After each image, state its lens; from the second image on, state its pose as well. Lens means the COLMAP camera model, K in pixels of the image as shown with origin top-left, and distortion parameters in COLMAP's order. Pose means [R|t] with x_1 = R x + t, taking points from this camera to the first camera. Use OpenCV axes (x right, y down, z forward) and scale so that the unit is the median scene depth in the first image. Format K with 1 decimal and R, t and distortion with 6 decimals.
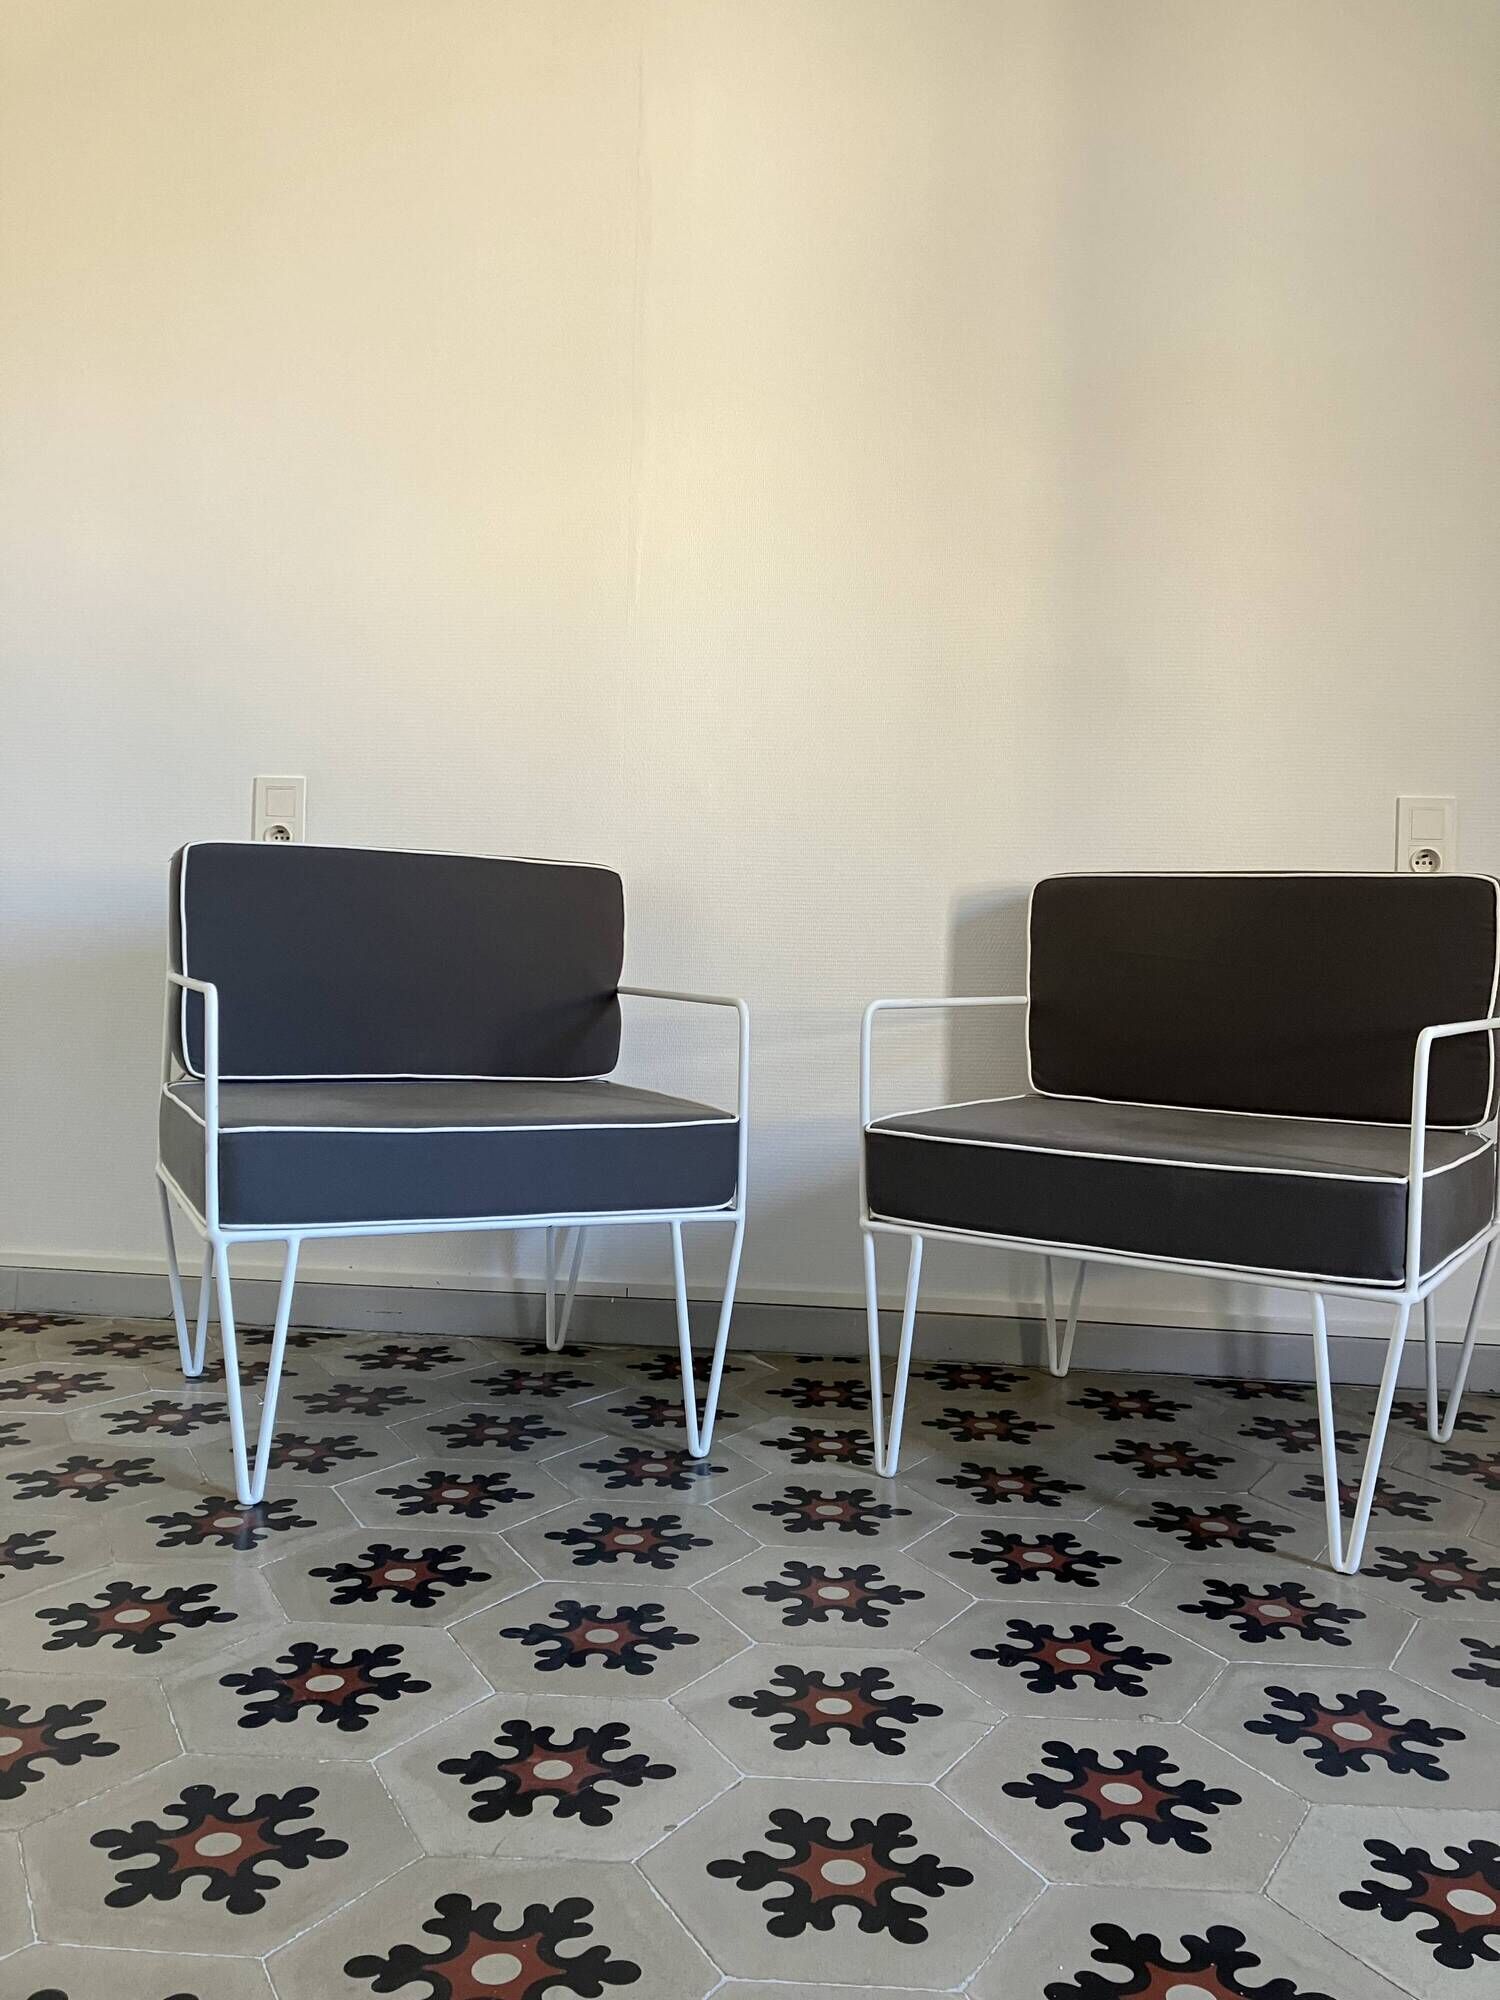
lens RADIAL K [[1654.2, 0, 786.0], [0, 1654.2, 975.9], [0, 0, 1]] dist [0.018518, -0.007088]
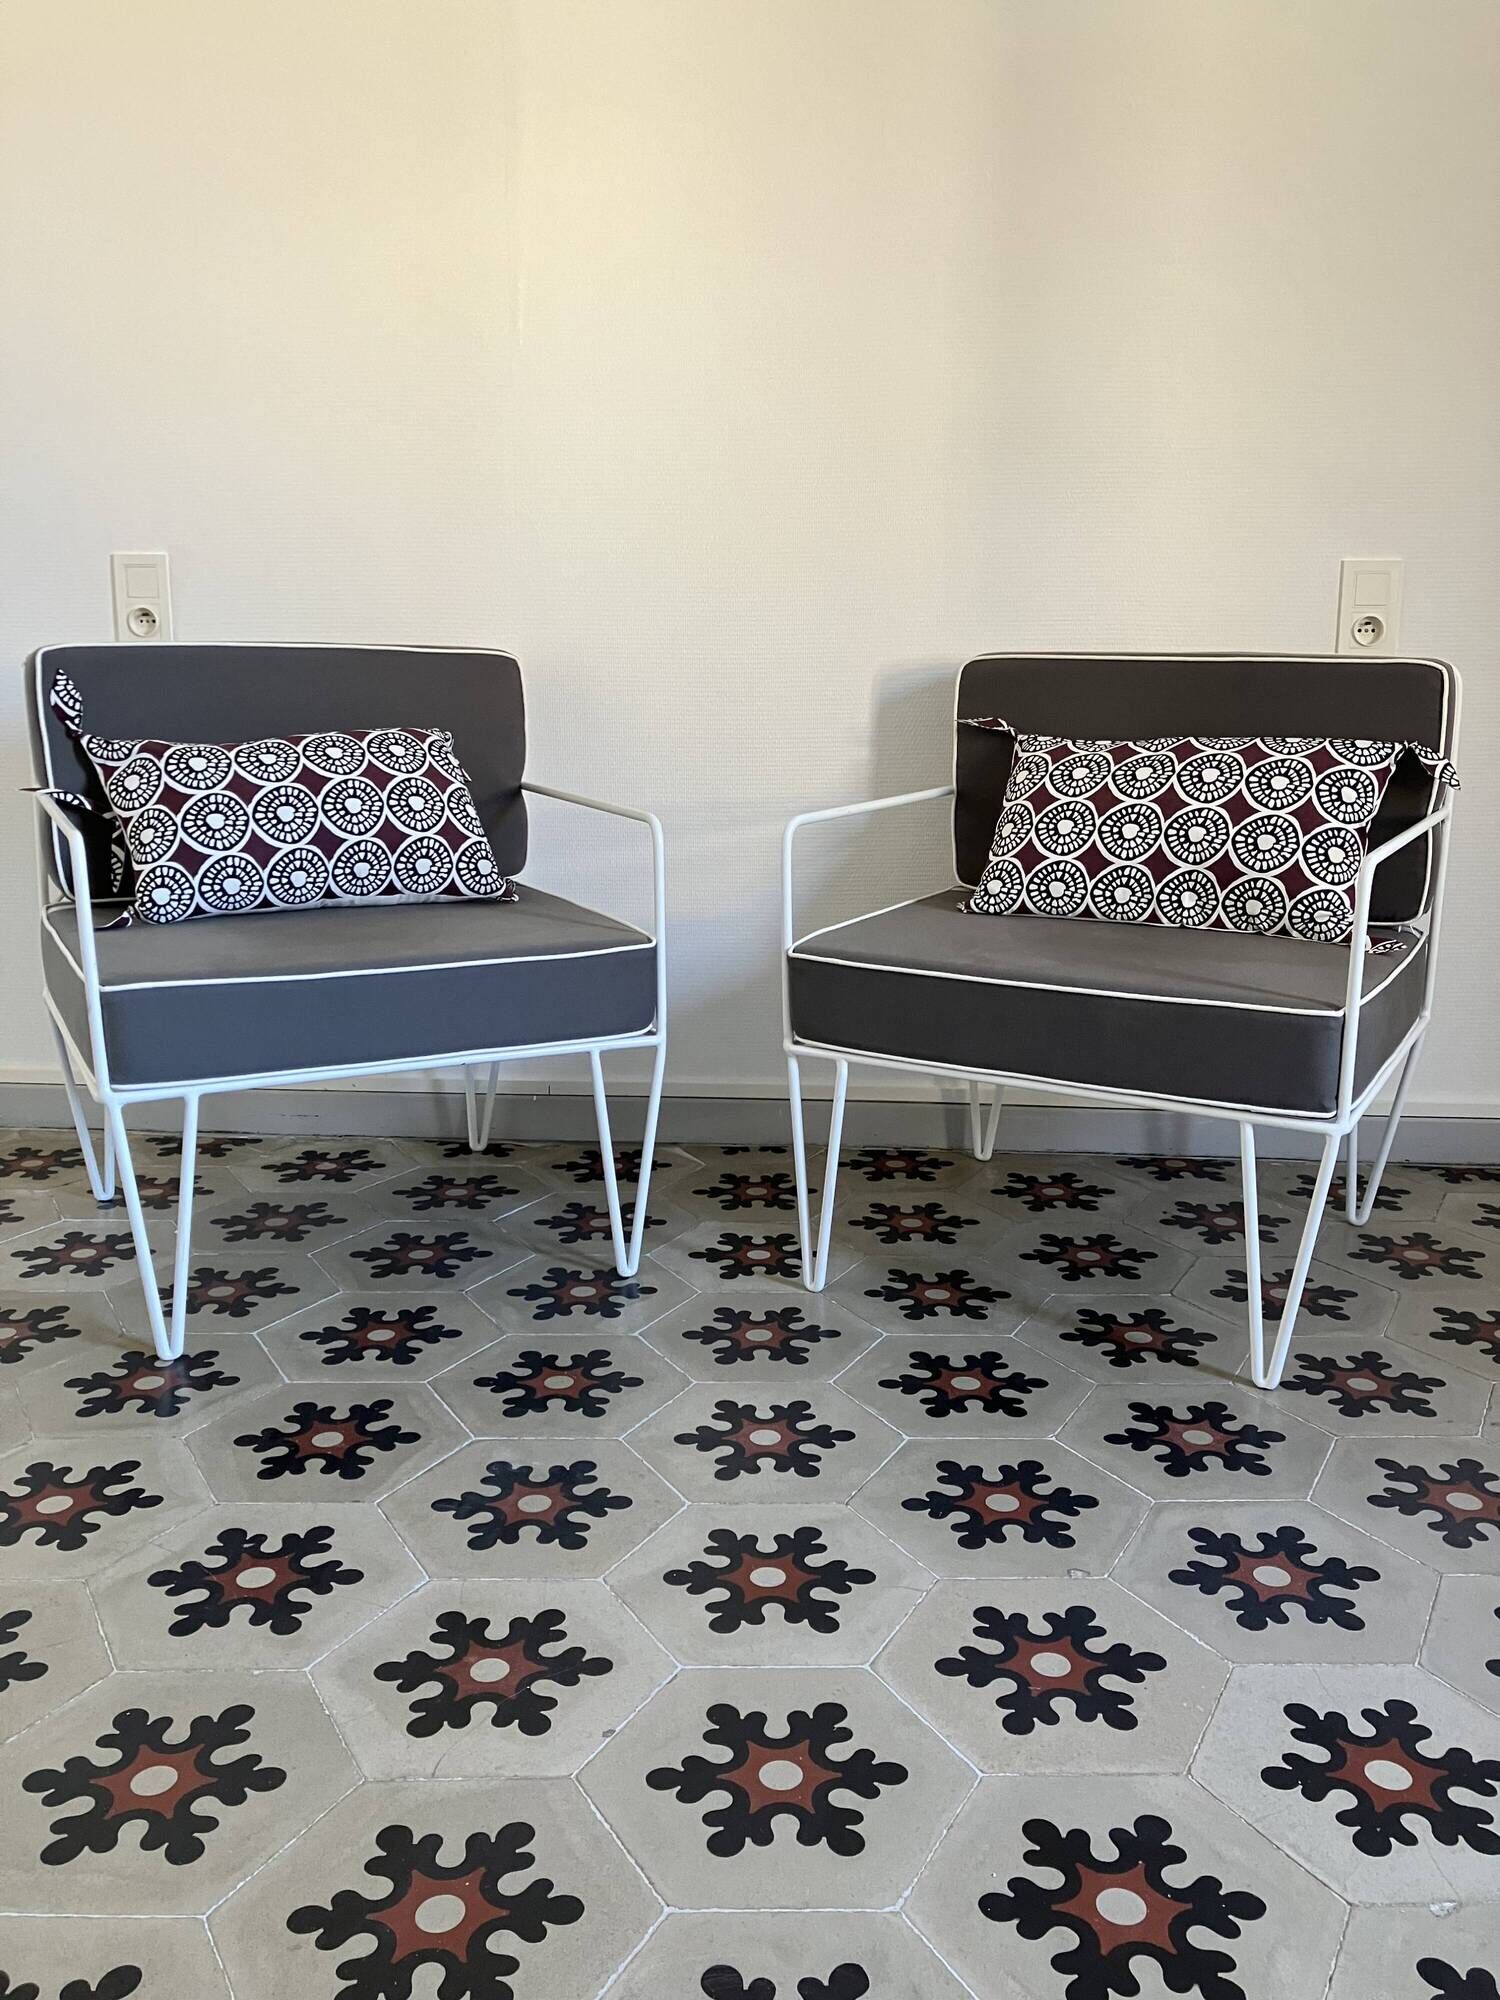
lens RADIAL K [[1654.2, 0, 781.3], [0, 1654.2, 986.7], [0, 0, 1]] dist [0.018518, -0.007088]
pose [[0.998679, -0.028651, 0.042651, 0.003299], [0.019950, 0.981195, 0.191988, -0.082618], [-0.047350, -0.190883, 0.980470, 0.061570]]
